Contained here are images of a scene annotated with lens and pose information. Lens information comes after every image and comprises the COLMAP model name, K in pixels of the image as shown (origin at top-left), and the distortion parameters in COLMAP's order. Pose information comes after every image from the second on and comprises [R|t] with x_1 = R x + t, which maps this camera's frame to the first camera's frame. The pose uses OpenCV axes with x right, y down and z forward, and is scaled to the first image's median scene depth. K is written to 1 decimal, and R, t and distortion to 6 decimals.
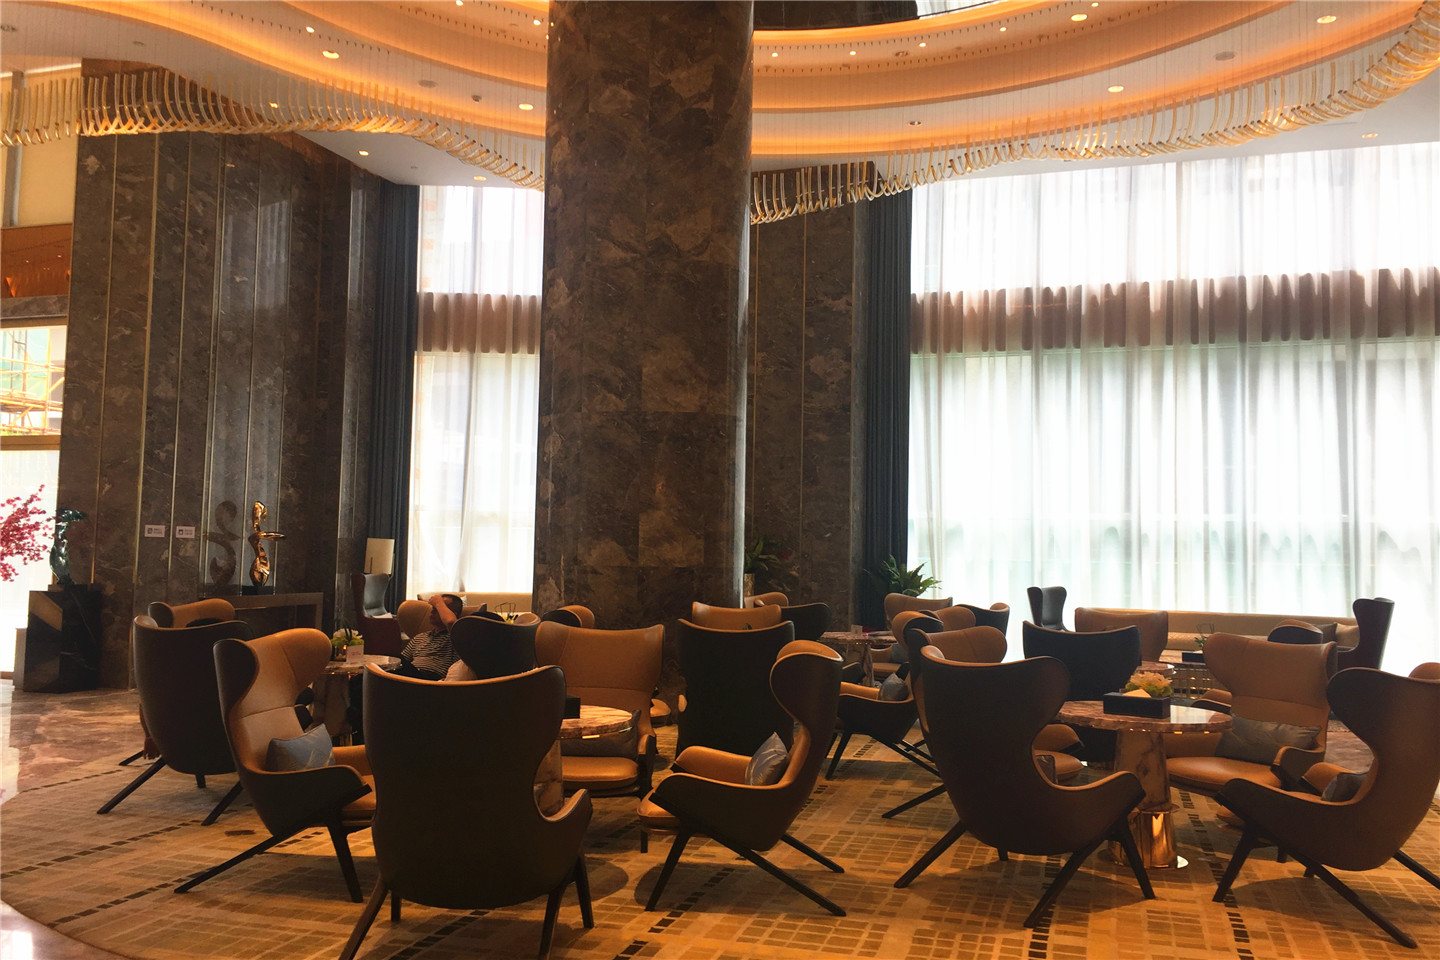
lens RADIAL K [[1218.7, 0, 726.0], [0, 1218.7, 455.4], [0, 0, 1]] dist [0.119179, -0.159273]
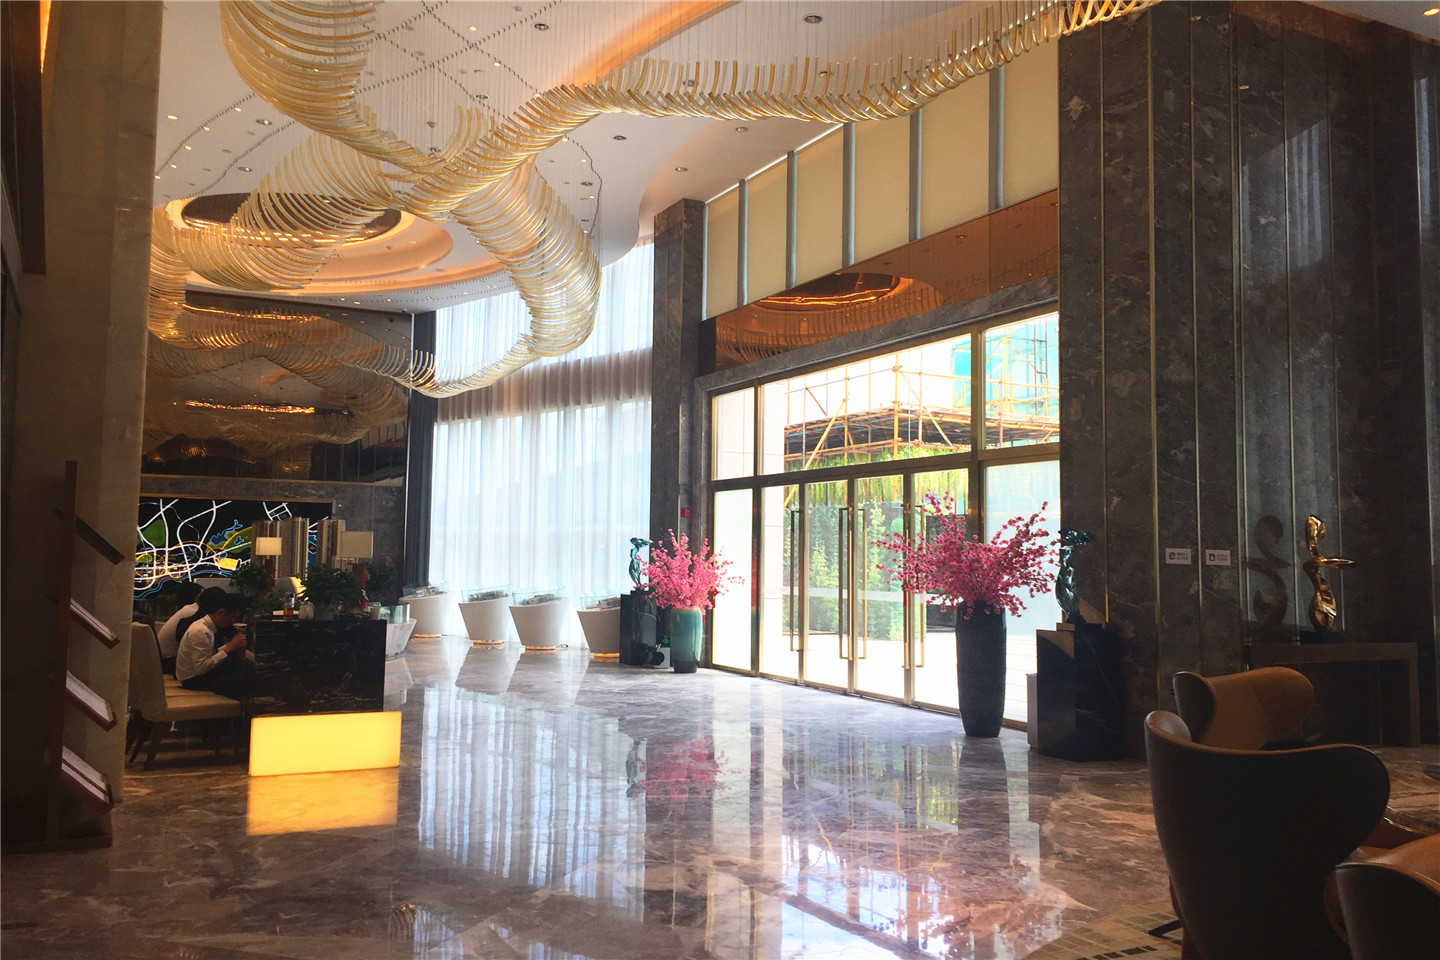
lens RADIAL K [[1218.7, 0, 726.0], [0, 1218.7, 455.4], [0, 0, 1]] dist [0.119179, -0.159273]
pose [[0.707262, -0.068753, -0.703600, -0.117217], [0.054493, 0.997601, -0.042705, 0.016243], [0.704848, -0.008138, 0.709312, 0.263081]]
